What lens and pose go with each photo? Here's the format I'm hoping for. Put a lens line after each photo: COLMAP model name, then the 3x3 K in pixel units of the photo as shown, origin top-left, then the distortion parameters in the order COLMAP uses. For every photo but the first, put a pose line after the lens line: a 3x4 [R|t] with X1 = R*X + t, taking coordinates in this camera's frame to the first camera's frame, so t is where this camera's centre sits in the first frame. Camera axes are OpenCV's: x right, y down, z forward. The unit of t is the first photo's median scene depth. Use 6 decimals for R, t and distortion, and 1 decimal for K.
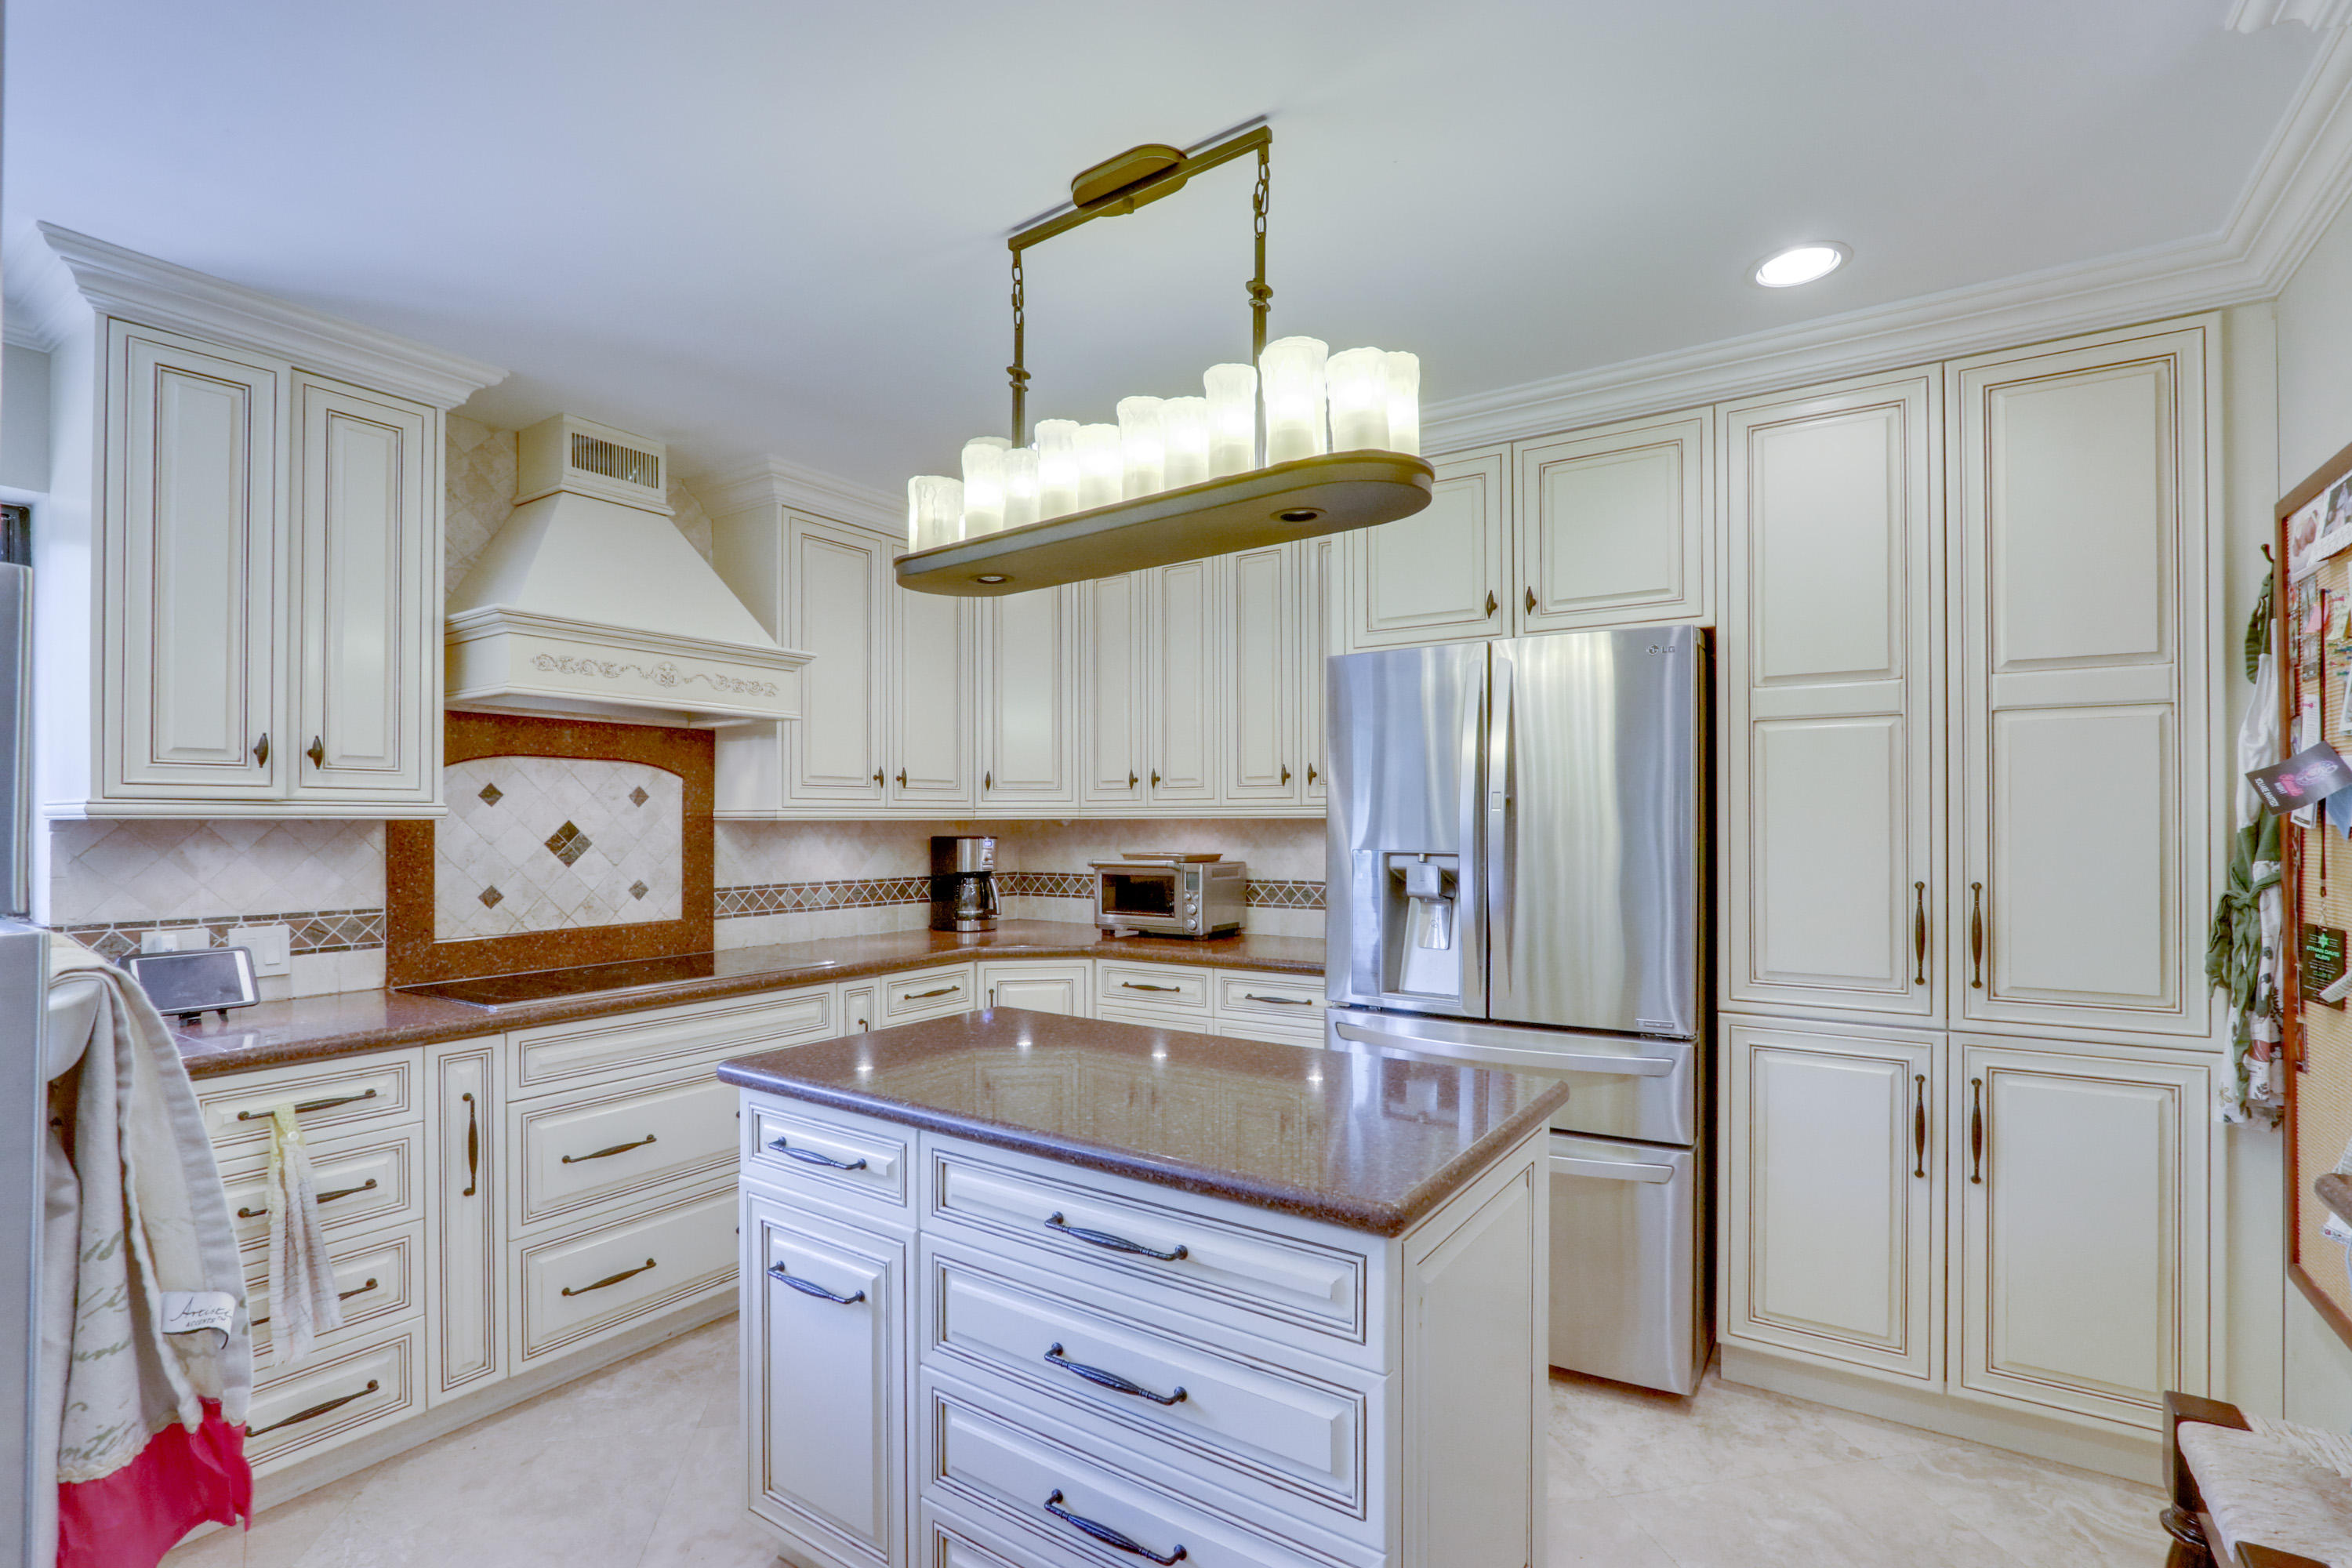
lens RADIAL K [[1085.5, 0, 1172.9], [0, 1085.5, 802.9], [0, 0, 1]] dist [-0.005553, 0.000186]
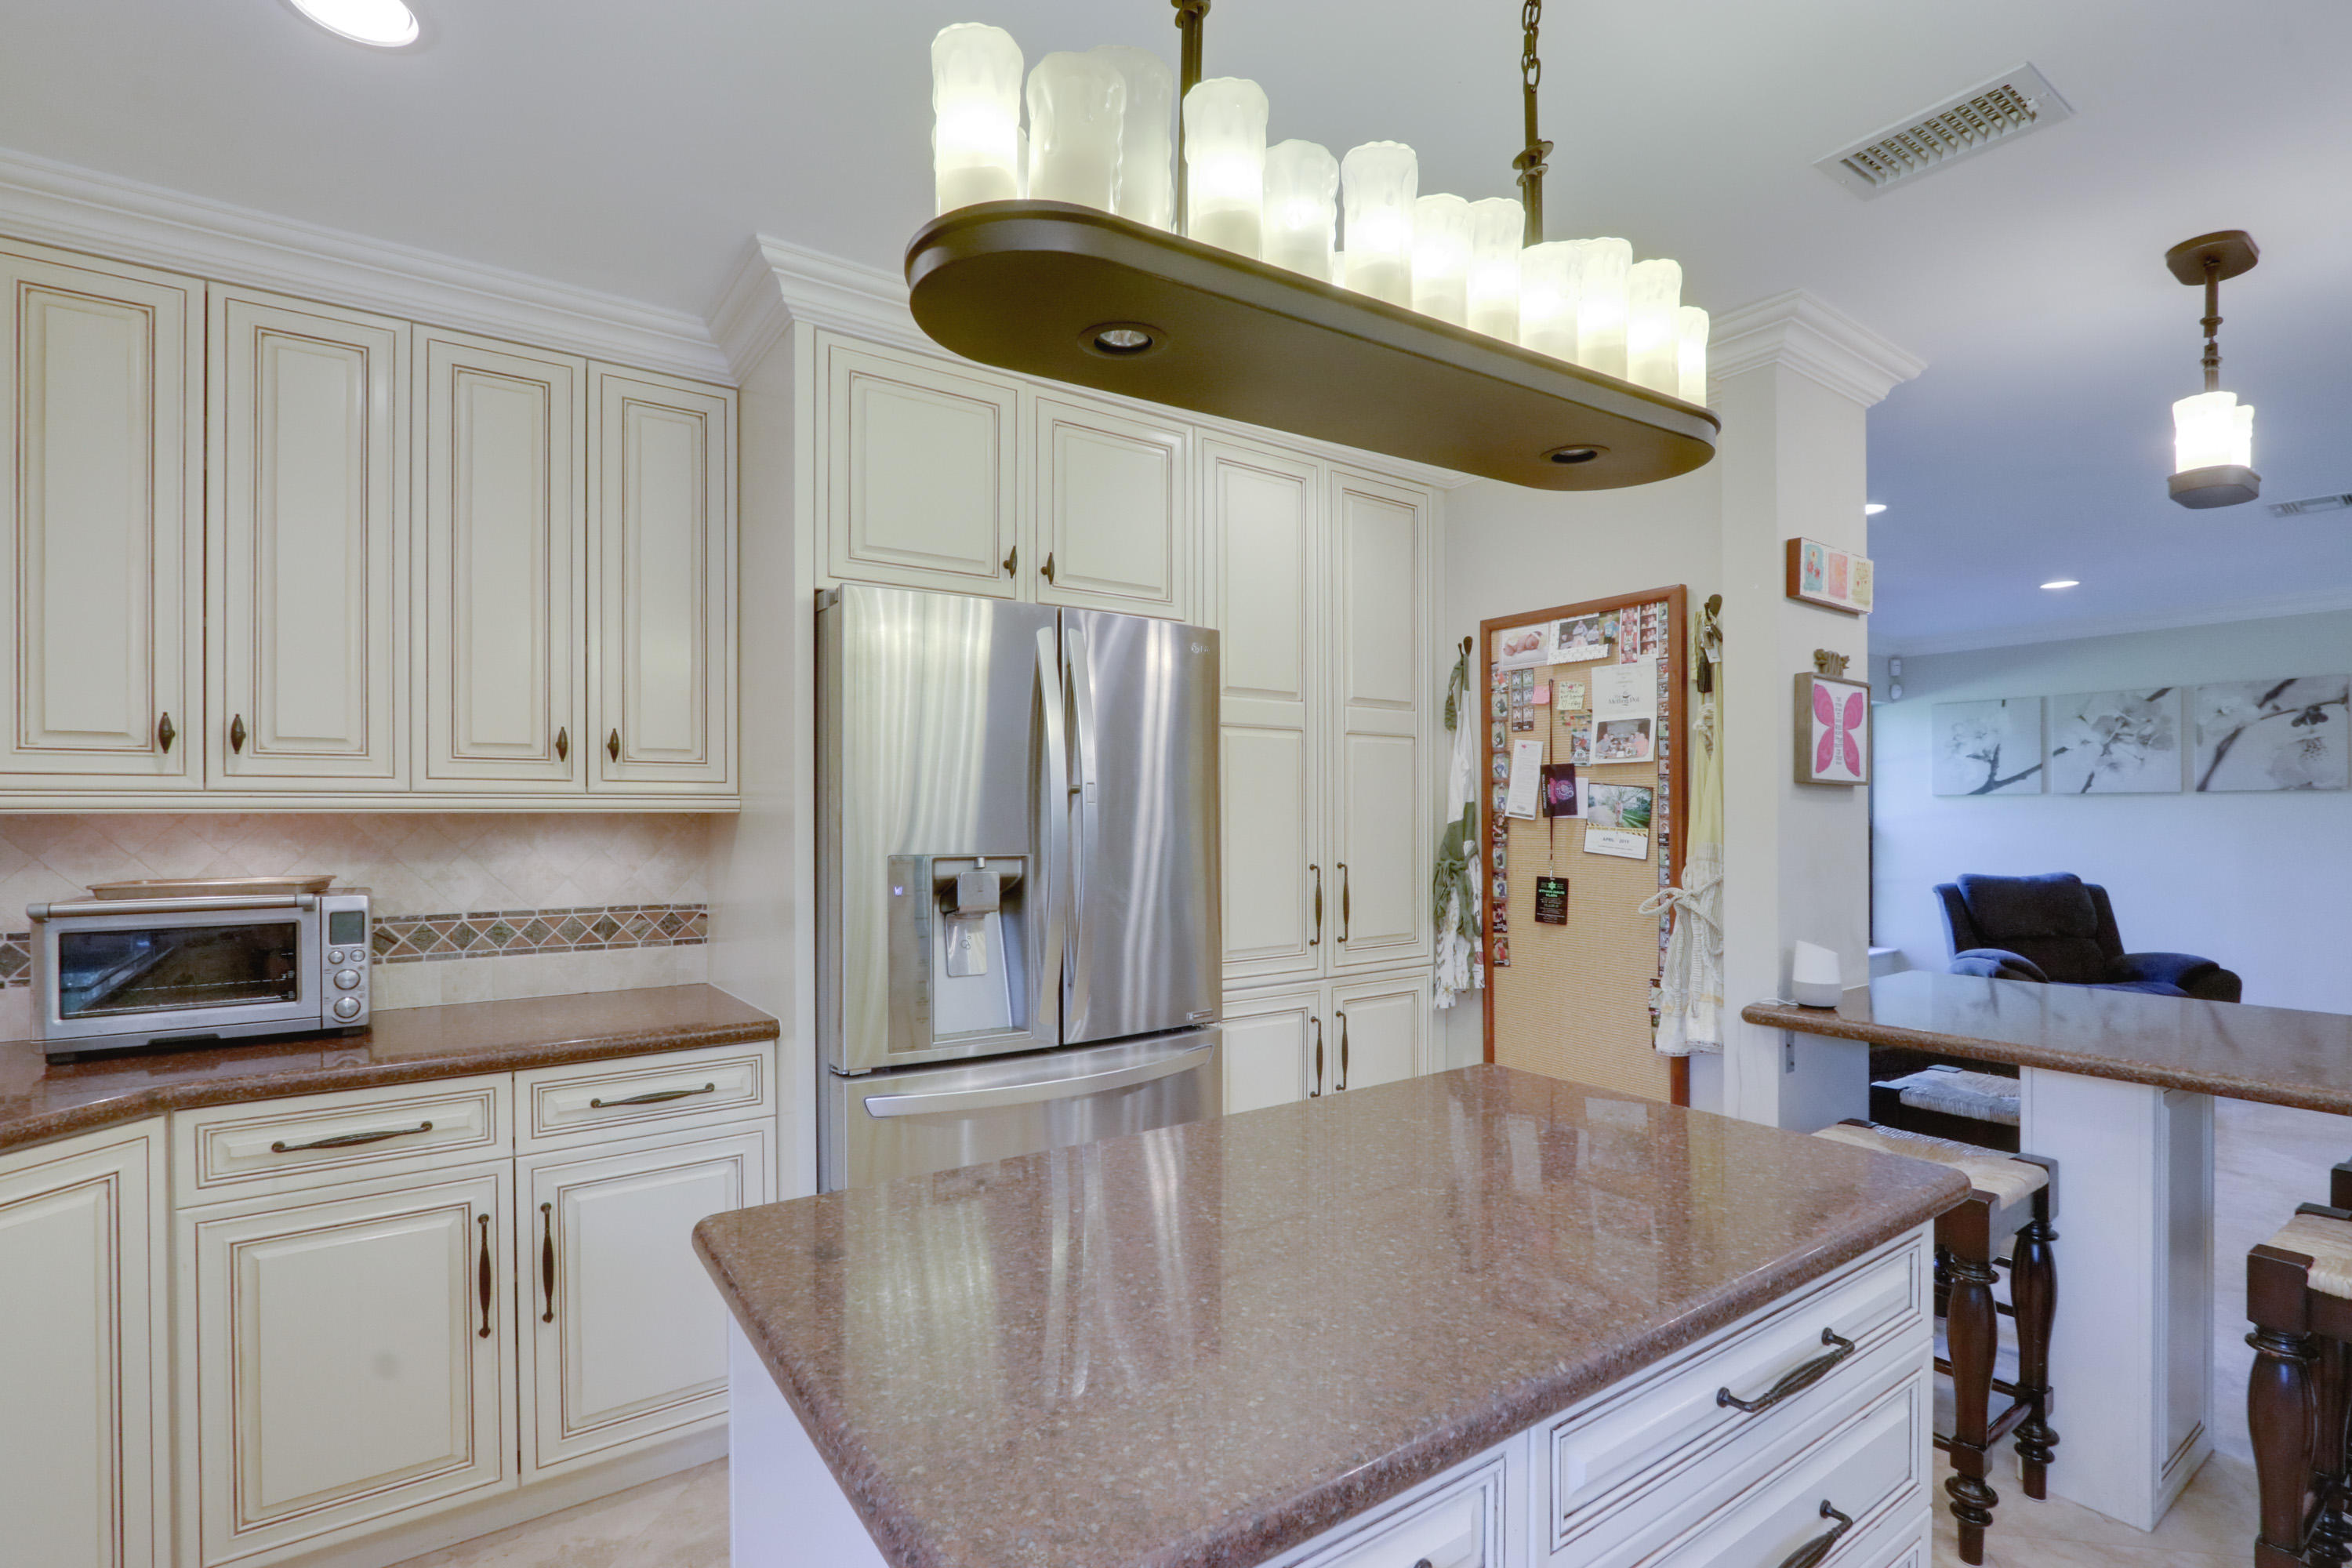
lens RADIAL K [[1085.5, 0, 1171.7], [0, 1085.5, 806.4], [0, 0, 1]] dist [-0.005553, 0.000186]
pose [[0.365342, 0.009723, 0.930822, -0.499052], [-0.013398, 0.999897, -0.005186, 0.013063], [-0.930777, -0.010576, 0.365435, 0.627251]]
